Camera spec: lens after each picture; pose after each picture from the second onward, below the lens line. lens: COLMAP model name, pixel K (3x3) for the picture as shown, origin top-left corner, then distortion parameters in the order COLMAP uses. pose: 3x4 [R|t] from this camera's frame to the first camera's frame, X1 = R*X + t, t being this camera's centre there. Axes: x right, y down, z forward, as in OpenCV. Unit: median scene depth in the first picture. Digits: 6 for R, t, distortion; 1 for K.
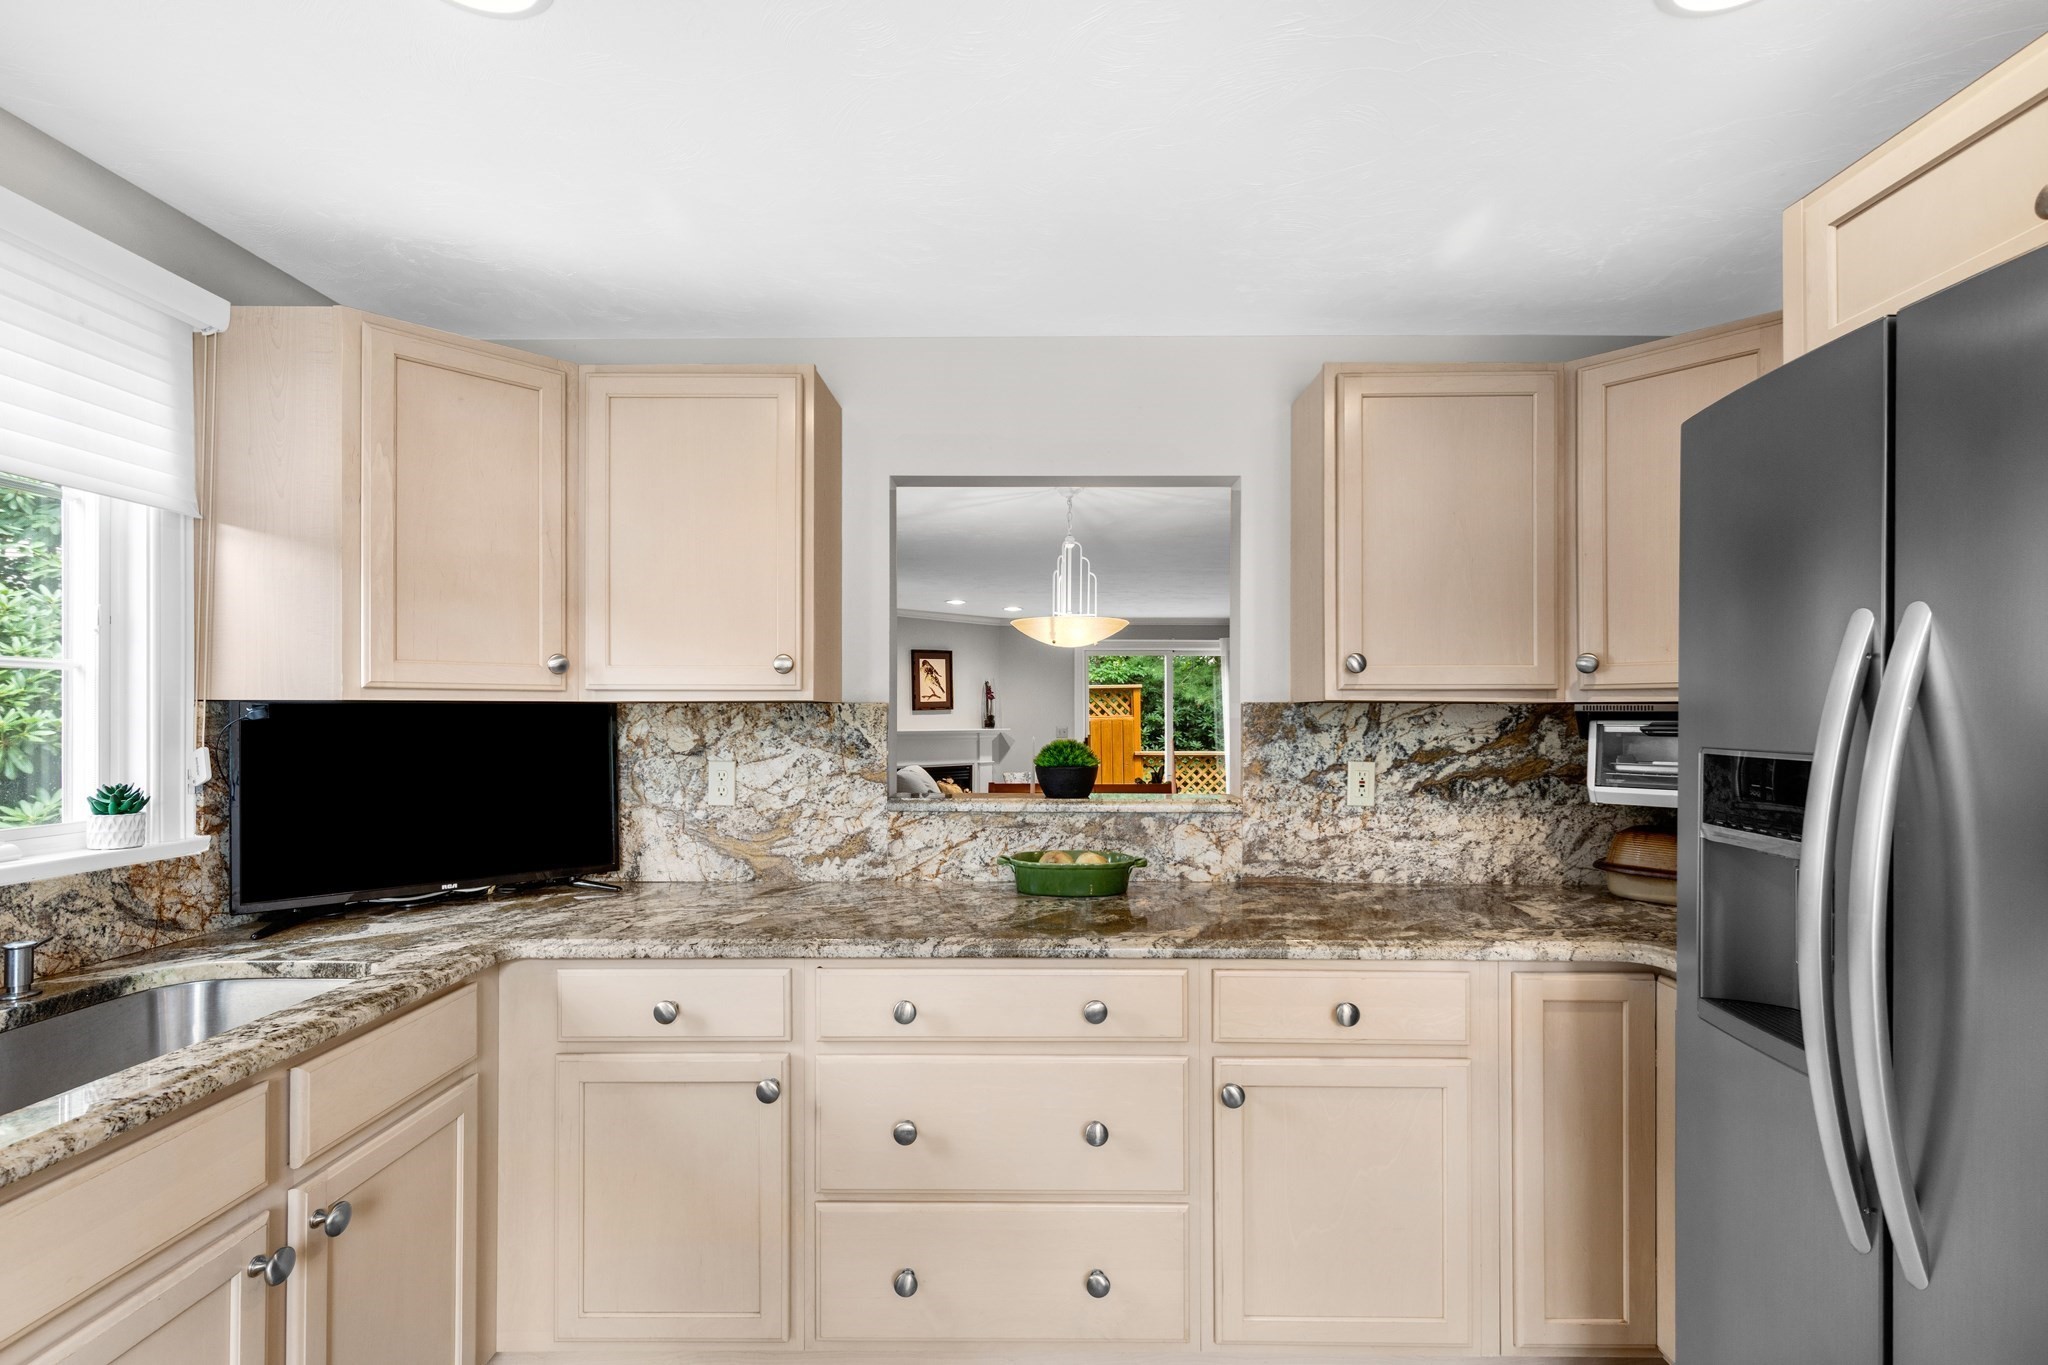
lens RADIAL K [[936.2, 0, 1030.6], [0, 936.2, 702.1], [0, 0, 1]] dist [0.001133, 0.007408]
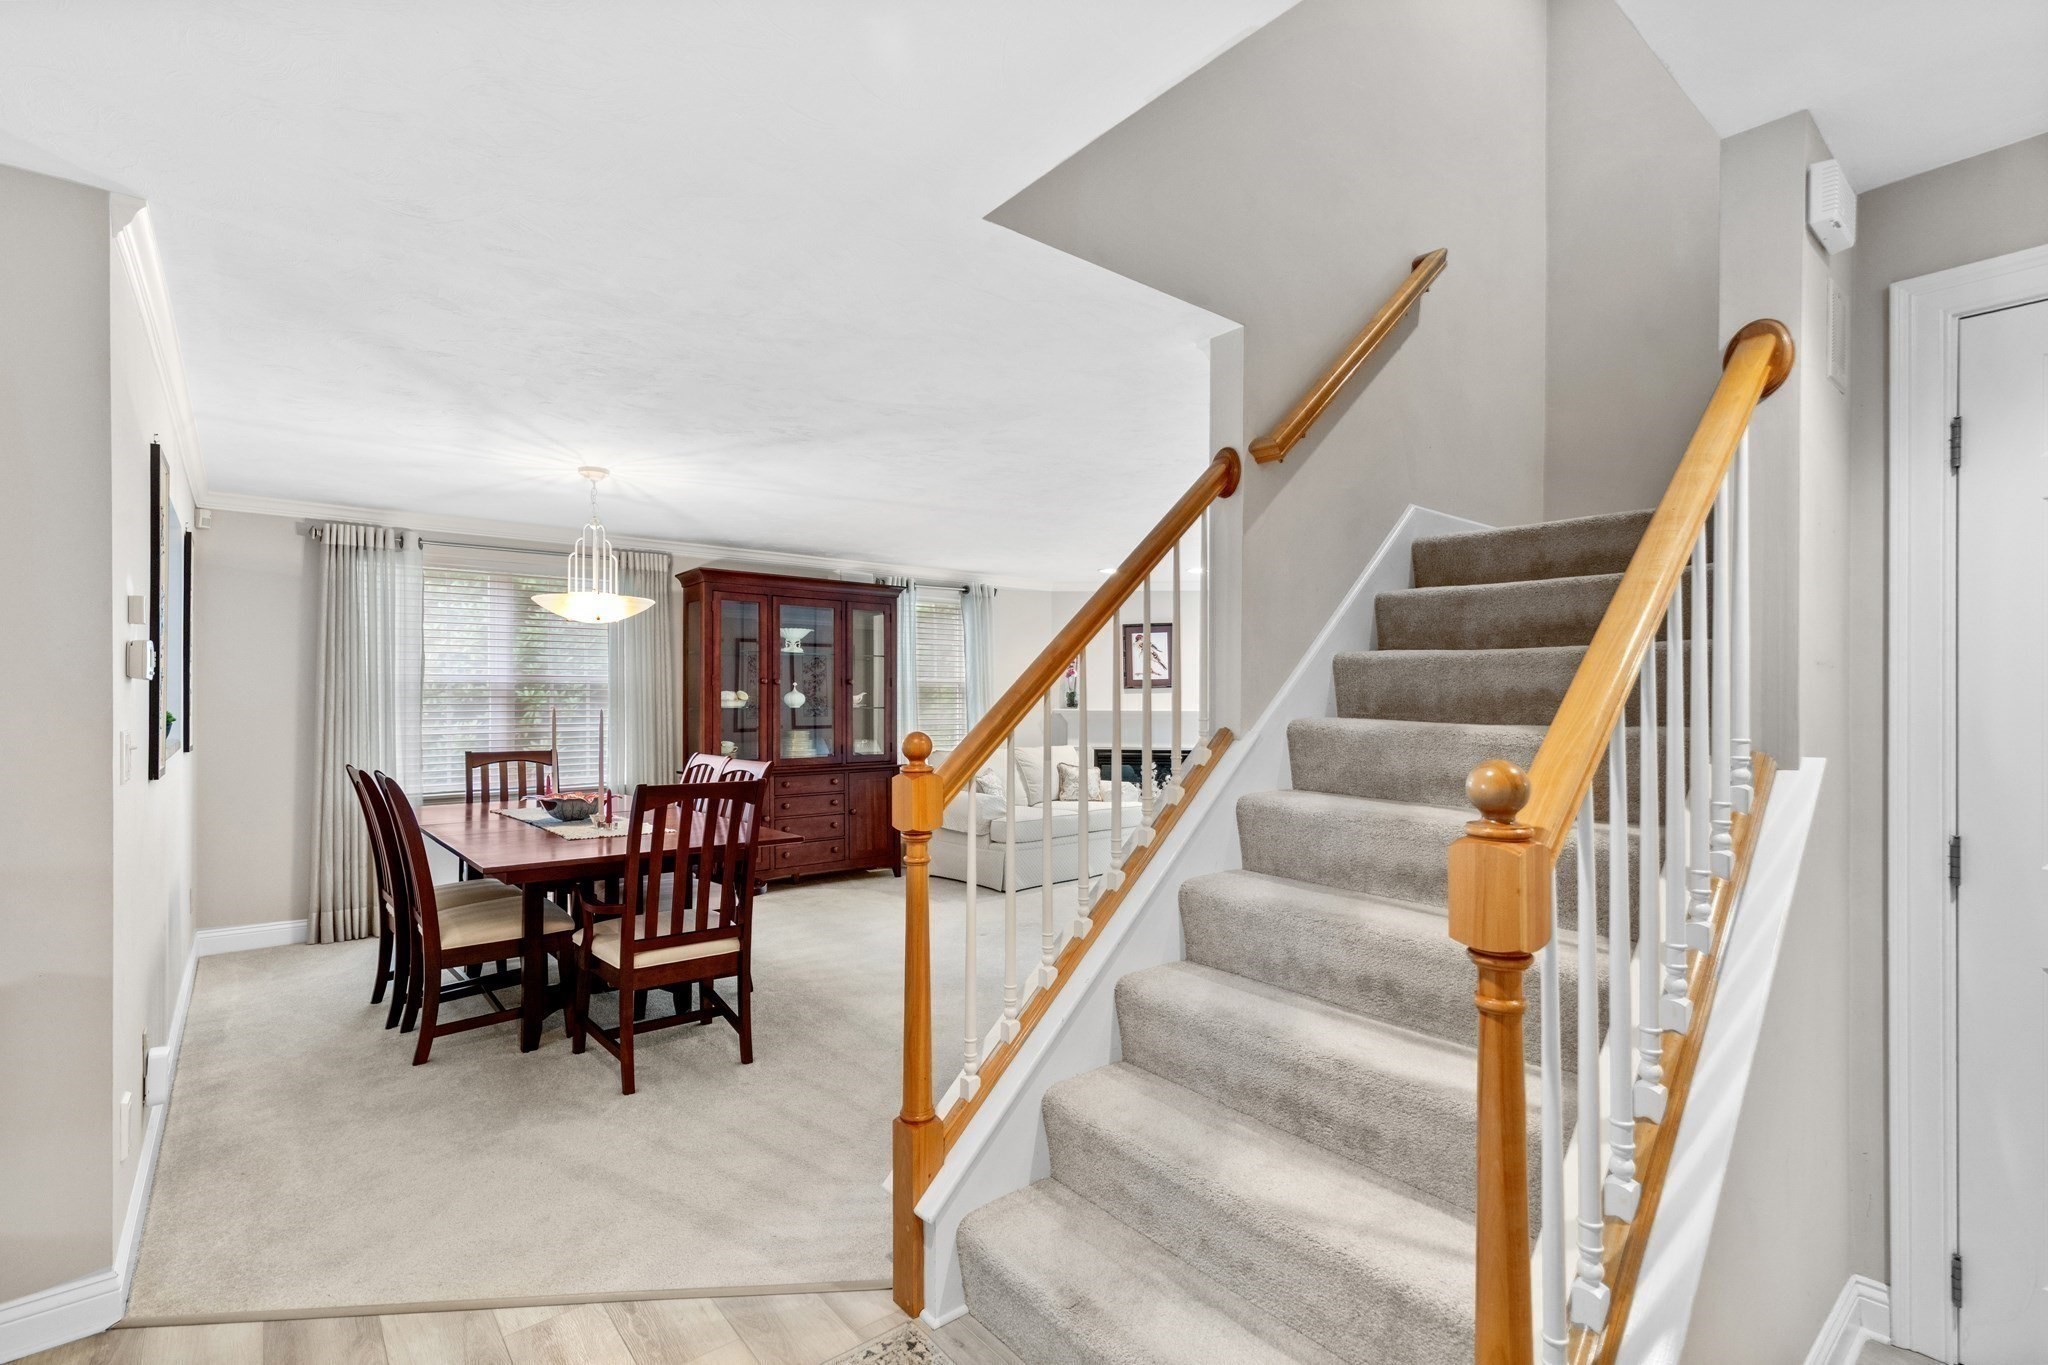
lens RADIAL K [[936.2, 0, 1030.6], [0, 936.2, 702.1], [0, 0, 1]] dist [0.001133, 0.007408]
pose [[0.645611, 0.005869, -0.763644, 1.583242], [0.005495, 0.999909, 0.012331, 0.030003], [0.763647, -0.012157, 0.645520, 0.941778]]
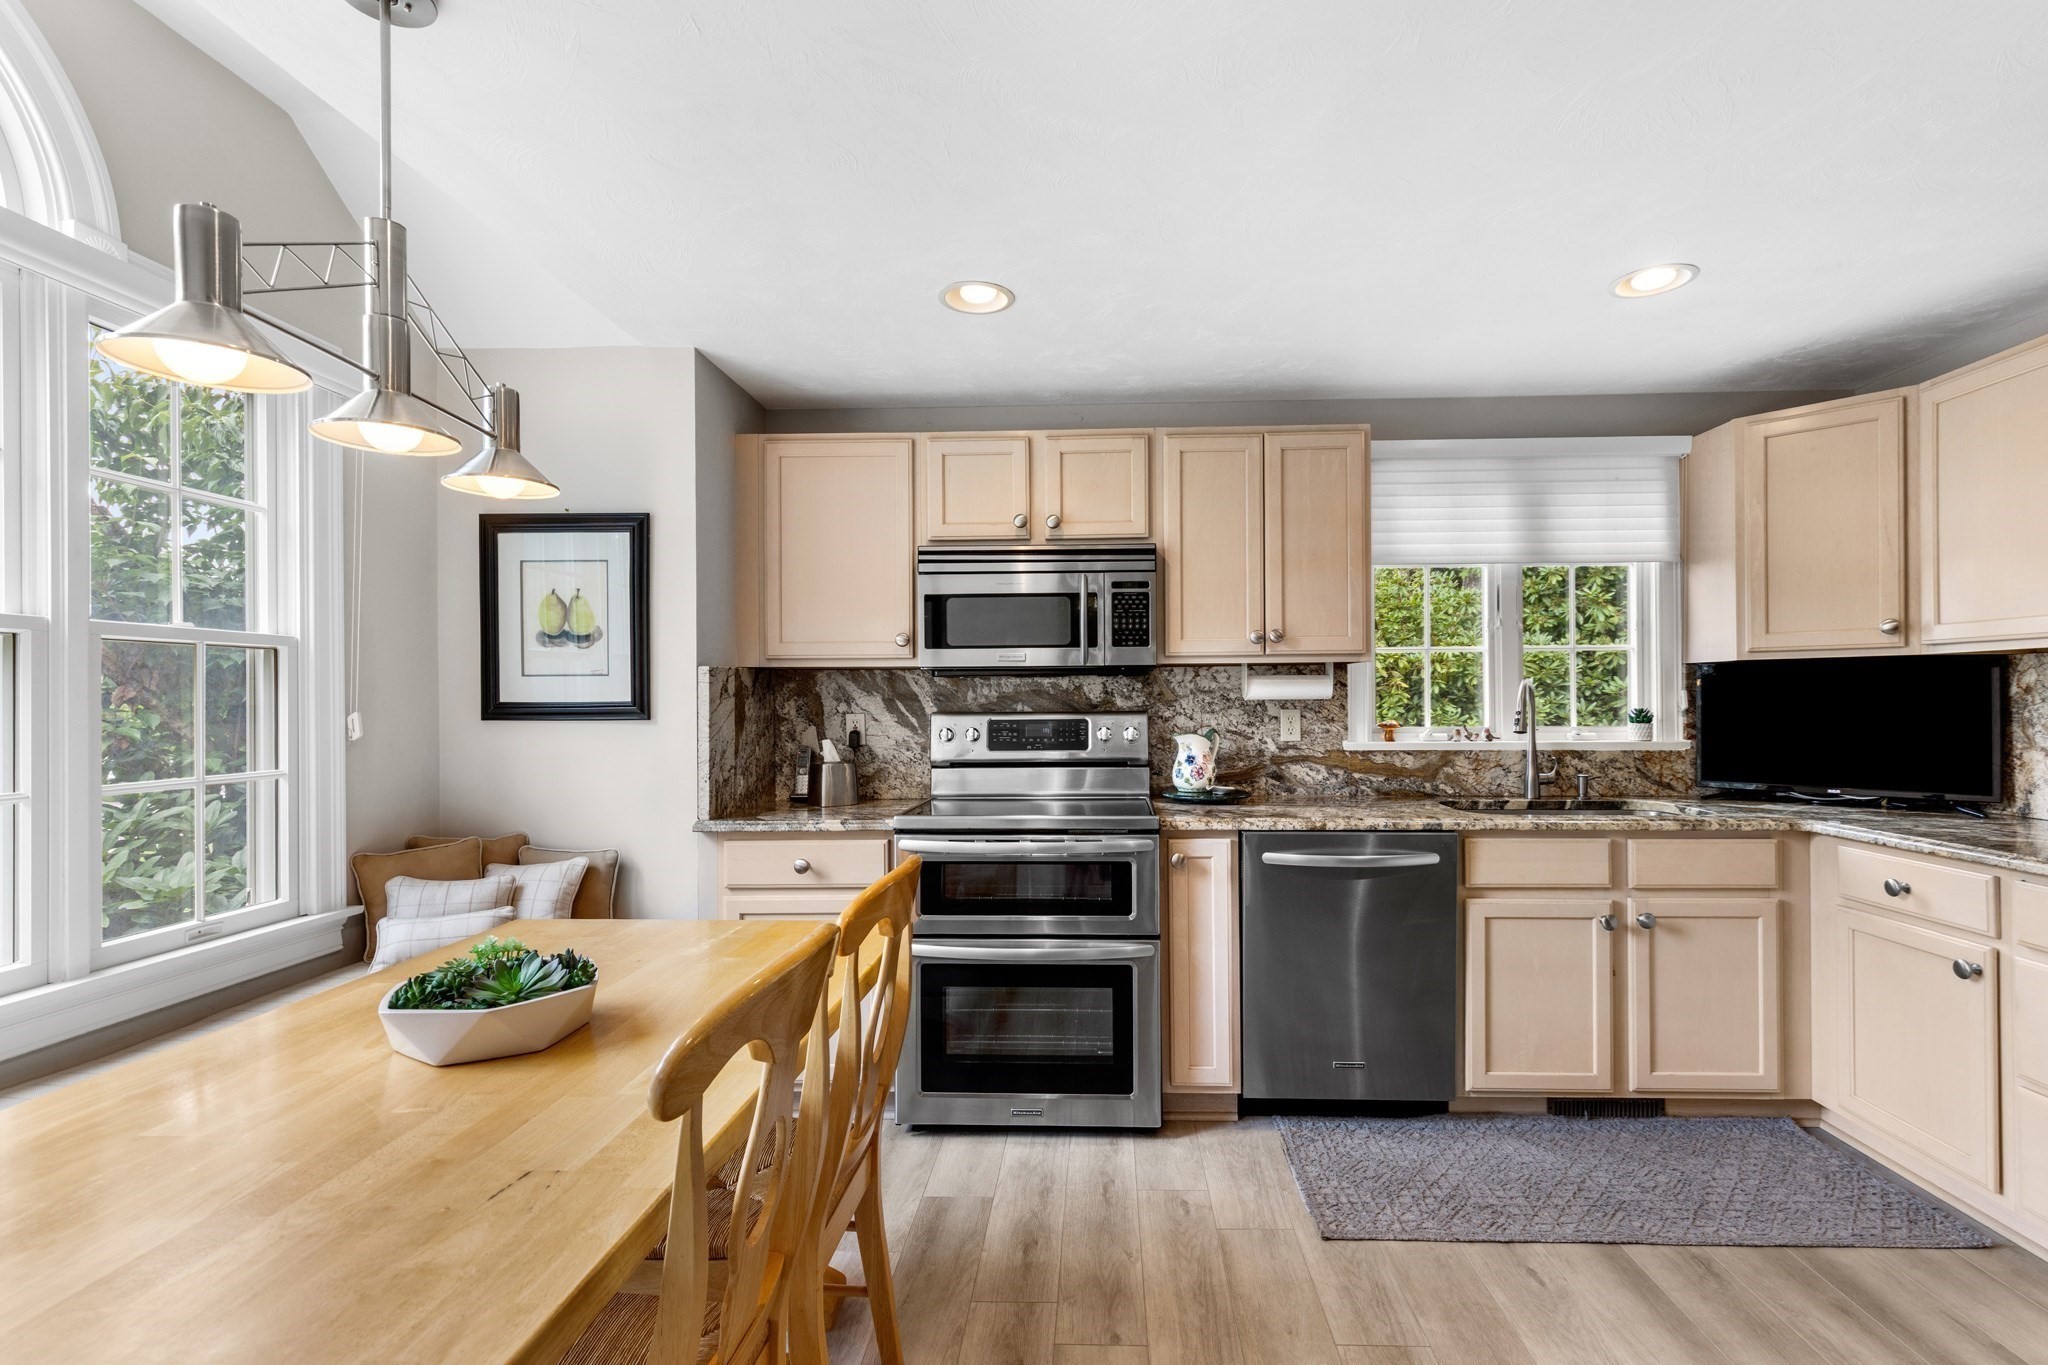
lens RADIAL K [[958.6, 0, 1060.4], [0, 958.6, 699.7], [0, 0, 1]] dist [0.002150, -0.001532]
pose [[-0.031856, 0.000659, -0.999492, 0.732909], [0.018353, 0.999832, 0.000075, 0.033810], [0.999324, -0.018342, -0.031863, -0.089449]]
